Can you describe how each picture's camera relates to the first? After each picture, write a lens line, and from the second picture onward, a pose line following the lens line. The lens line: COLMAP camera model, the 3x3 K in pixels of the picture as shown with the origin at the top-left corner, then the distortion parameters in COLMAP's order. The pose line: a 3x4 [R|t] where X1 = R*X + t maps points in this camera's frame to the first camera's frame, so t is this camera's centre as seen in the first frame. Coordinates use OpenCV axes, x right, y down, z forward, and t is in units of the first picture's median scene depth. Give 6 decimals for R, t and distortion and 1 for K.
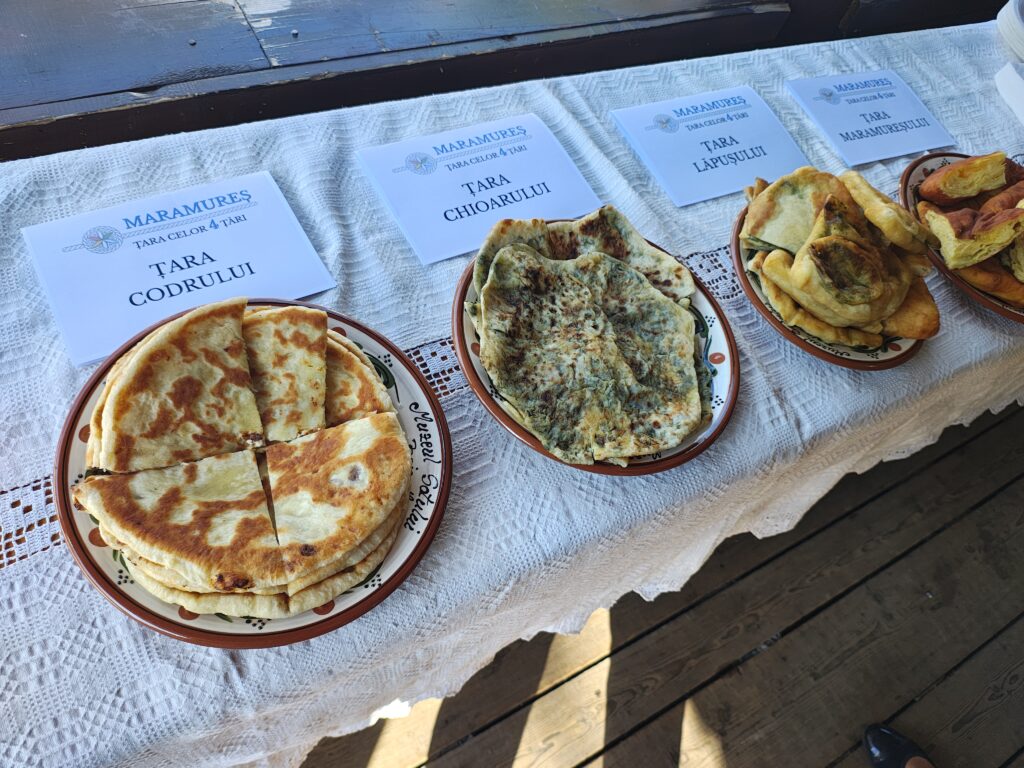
lens RADIAL K [[750.3, 0, 510.2], [0, 750.3, 395.9], [0, 0, 1]] dist [0.037591, -0.071391]
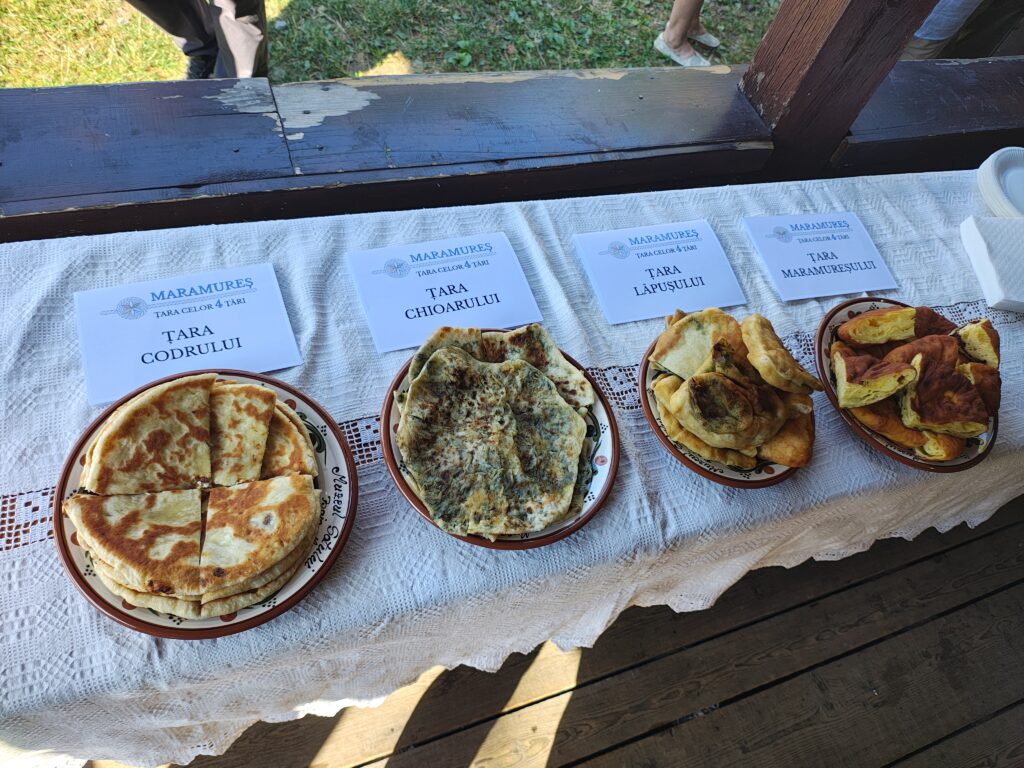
lens RADIAL K [[750.3, 0, 521.1], [0, 750.3, 389.1], [0, 0, 1]] dist [0.037591, -0.071391]
pose [[0.986589, 0.135376, -0.091187, 0.261336], [-0.138897, 0.989743, -0.033414, -0.114434], [0.085728, 0.045632, 0.995273, -0.238720]]
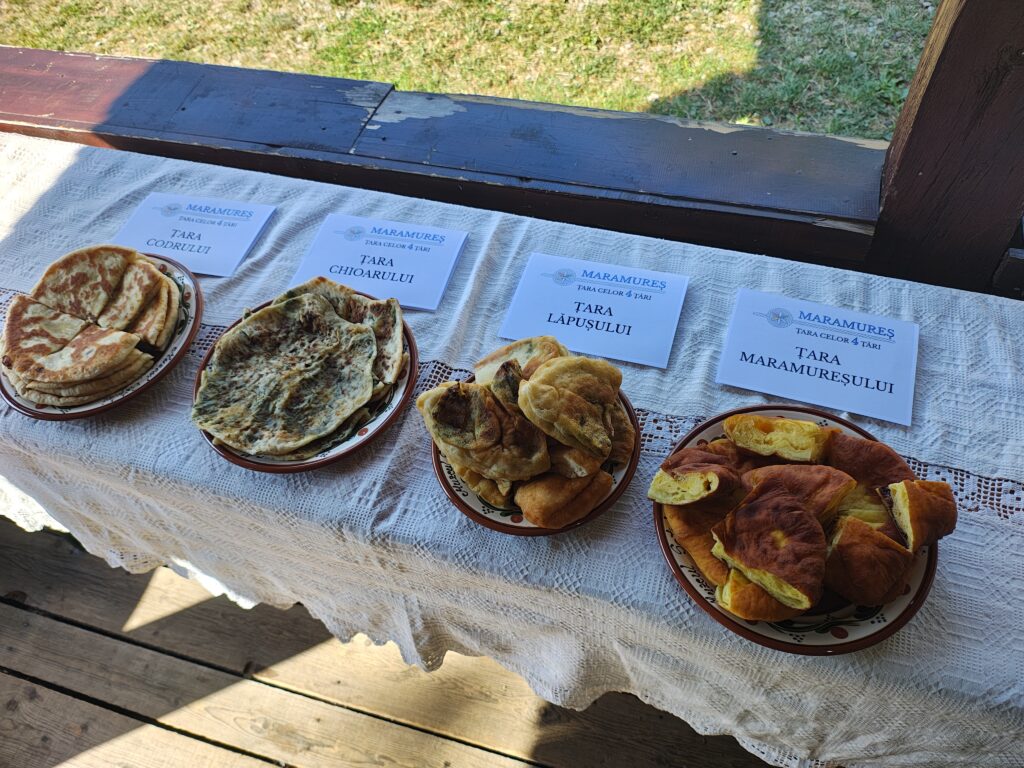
lens RADIAL K [[750.3, 0, 528.9], [0, 750.3, 400.2], [0, 0, 1]] dist [0.037591, -0.071391]
pose [[0.662026, 0.409695, -0.627592, 1.295809], [-0.494082, 0.868219, 0.045586, -0.307205], [0.563564, 0.279903, 0.777207, 0.204090]]
